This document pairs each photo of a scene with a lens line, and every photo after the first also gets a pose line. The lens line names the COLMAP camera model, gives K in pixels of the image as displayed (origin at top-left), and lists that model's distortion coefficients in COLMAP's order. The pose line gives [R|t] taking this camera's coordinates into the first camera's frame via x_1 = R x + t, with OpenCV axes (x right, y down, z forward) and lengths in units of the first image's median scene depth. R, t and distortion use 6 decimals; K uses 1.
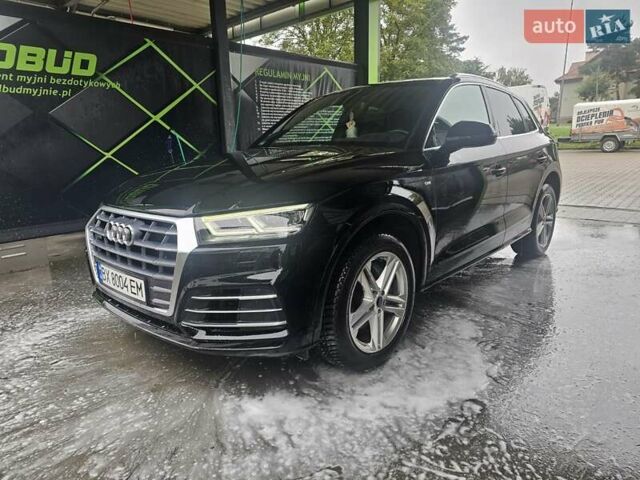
lens RADIAL K [[426.4, 0, 317.0], [0, 426.4, 243.5], [0, 0, 1]] dist [0.067701, -0.051933]
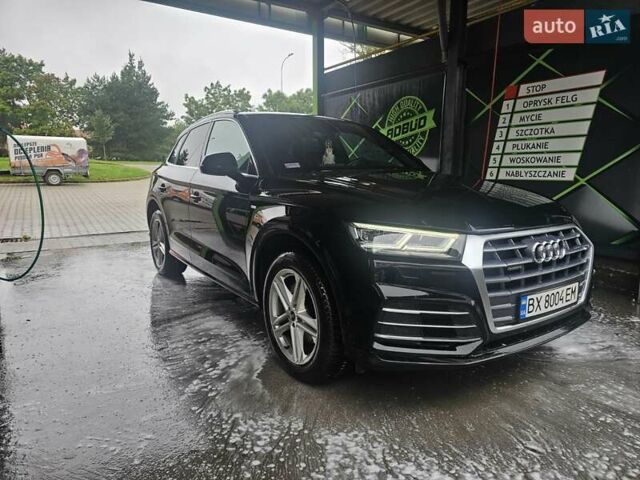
lens RADIAL K [[426.4, 0, 317.0], [0, 426.4, 243.5], [0, 0, 1]] dist [0.067701, -0.051933]
pose [[0.239809, -0.138282, 0.960921, -0.534647], [0.213412, 0.973101, 0.086775, -0.083814], [-0.947073, 0.184262, 0.262869, 0.430927]]
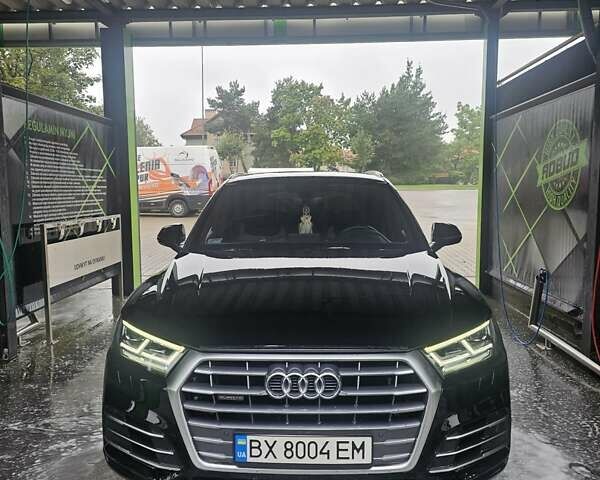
lens RADIAL K [[537.5, 0, 291.2], [0, 537.5, 252.5], [0, 0, 1]] dist [0.084966, -0.113616]
pose [[0.763118, -0.050952, 0.644248, -0.378423], [0.131740, 0.988219, -0.077892, -0.065579], [-0.632689, 0.144314, 0.760840, 0.081832]]
